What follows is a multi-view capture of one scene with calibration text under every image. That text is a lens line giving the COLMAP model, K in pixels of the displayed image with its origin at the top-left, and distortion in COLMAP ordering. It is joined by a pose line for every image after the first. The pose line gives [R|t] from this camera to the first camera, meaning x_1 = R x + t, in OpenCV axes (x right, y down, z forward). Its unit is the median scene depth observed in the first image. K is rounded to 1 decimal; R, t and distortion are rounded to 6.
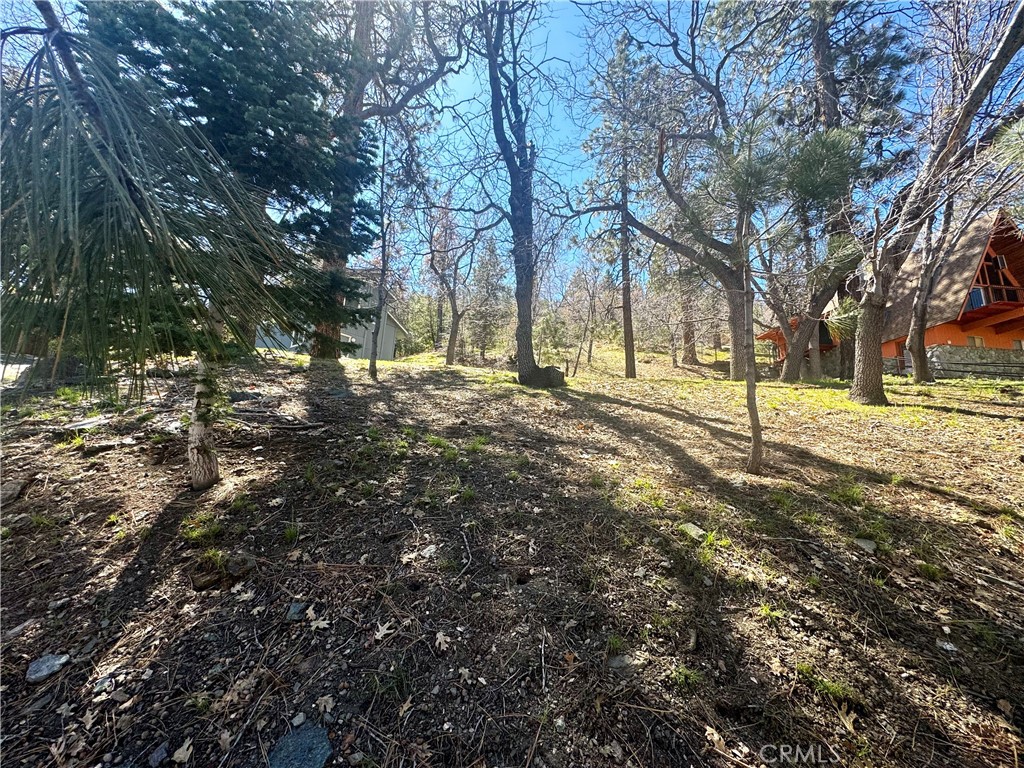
lens RADIAL K [[409.3, 0, 513.2], [0, 409.3, 385.2], [0, 0, 1]] dist [-0.005275, 0.000976]
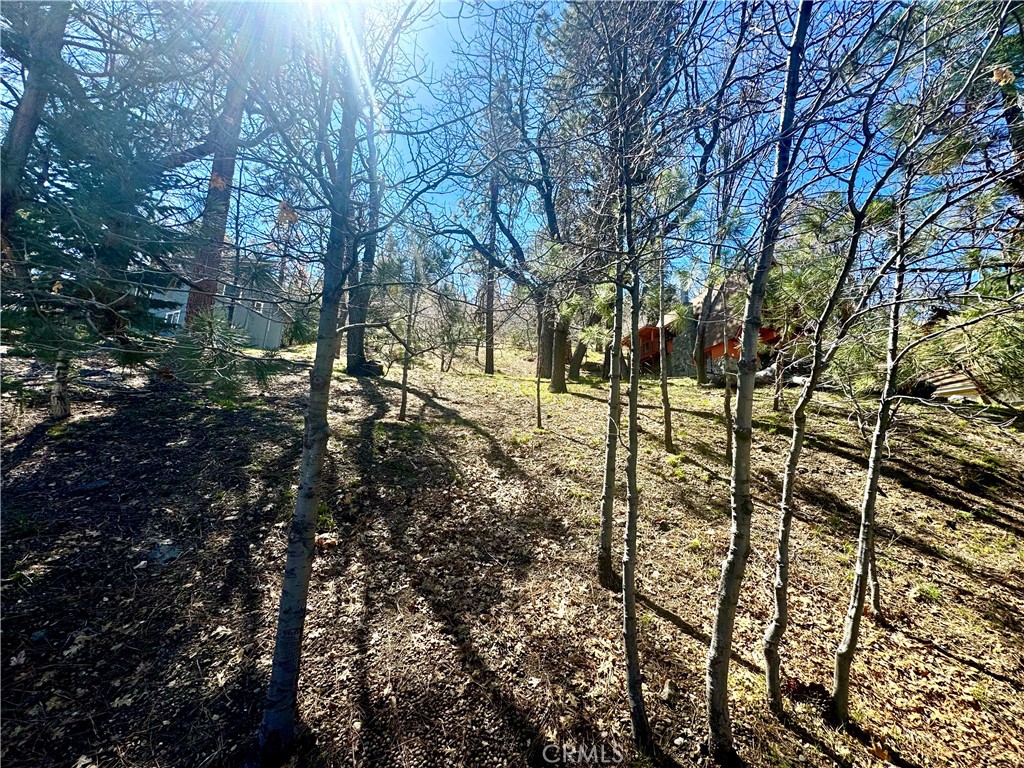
lens RADIAL K [[409.3, 0, 513.1], [0, 409.3, 386.7], [0, 0, 1]] dist [-0.005275, 0.000976]
pose [[0.981558, 0.030100, 0.188778, 0.756705], [-0.033451, 0.999334, 0.014590, 0.009803], [-0.188214, -0.020636, 0.981911, -1.004020]]
